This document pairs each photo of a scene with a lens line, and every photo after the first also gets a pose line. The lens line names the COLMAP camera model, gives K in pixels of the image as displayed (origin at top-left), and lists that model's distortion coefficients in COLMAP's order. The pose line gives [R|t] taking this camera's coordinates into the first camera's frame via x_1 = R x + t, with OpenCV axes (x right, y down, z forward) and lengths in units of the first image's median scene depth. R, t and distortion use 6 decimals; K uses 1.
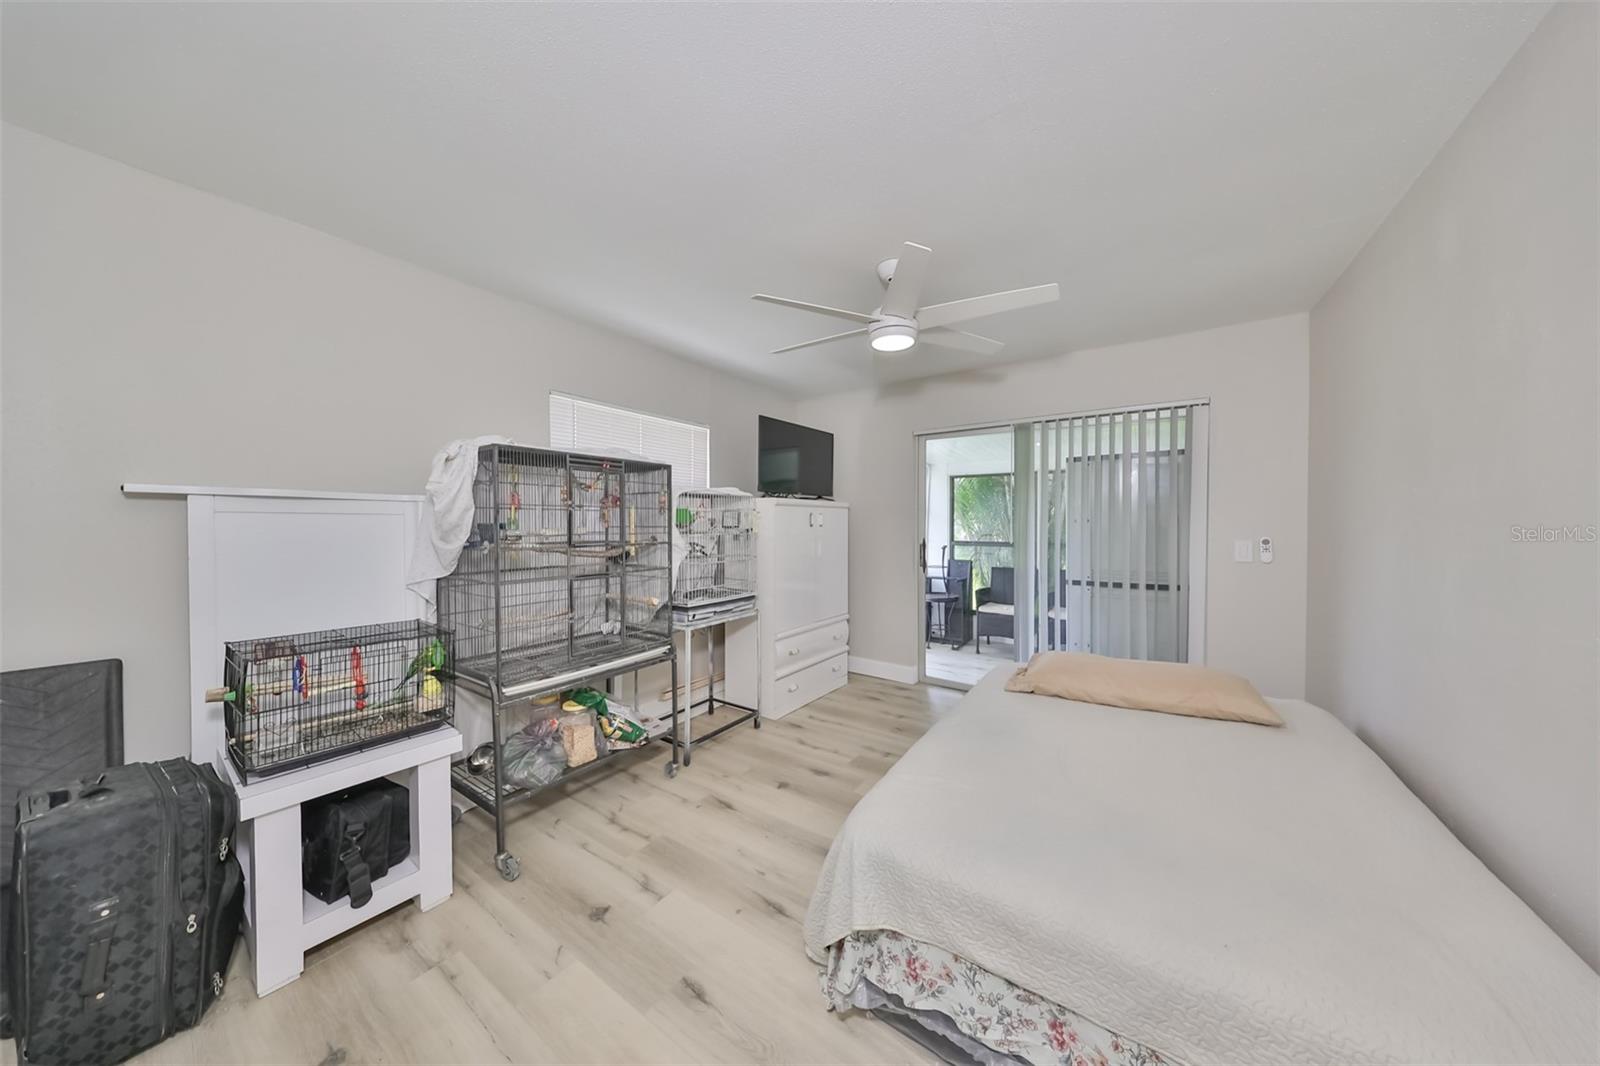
lens RADIAL K [[505.8, 0, 804.5], [0, 505.8, 537.4], [0, 0, 1]] dist [0.000361, -0.000010]
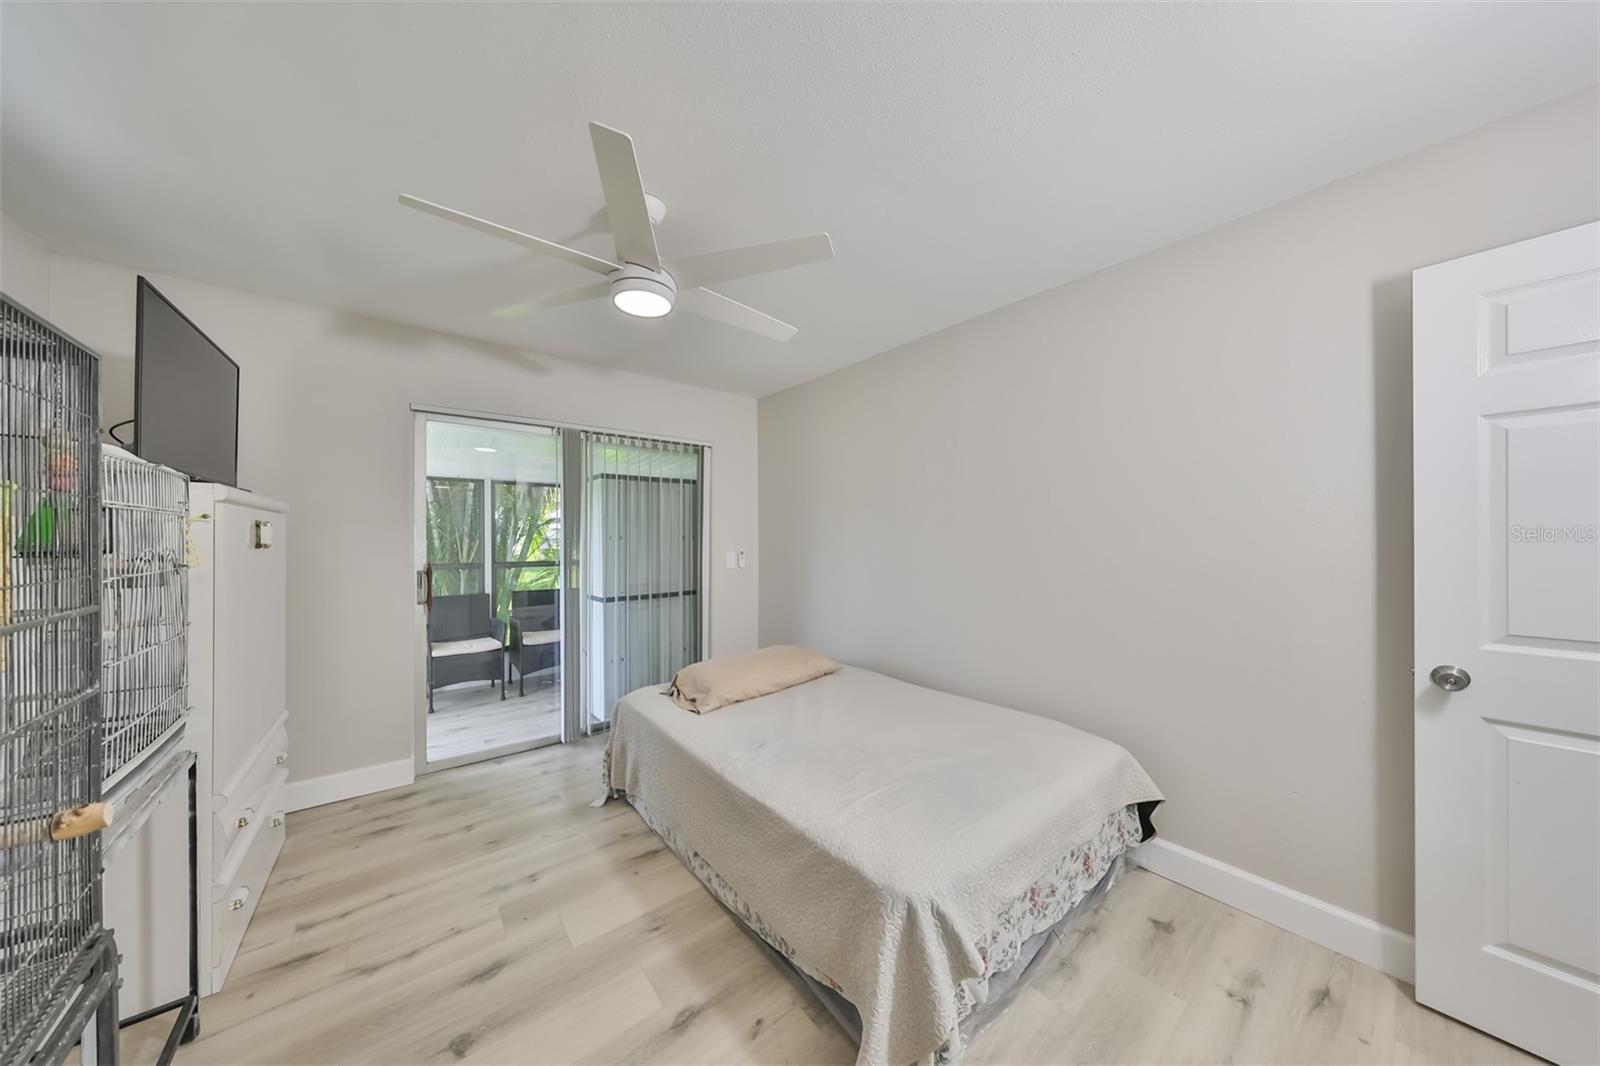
lens RADIAL K [[505.8, 0, 804.5], [0, 505.8, 537.4], [0, 0, 1]] dist [0.000361, -0.000010]
pose [[0.279246, 0.003537, 0.960213, -0.324753], [0.025030, 0.999627, -0.010961, -0.012539], [-0.959893, 0.027095, 0.279053, 0.366443]]
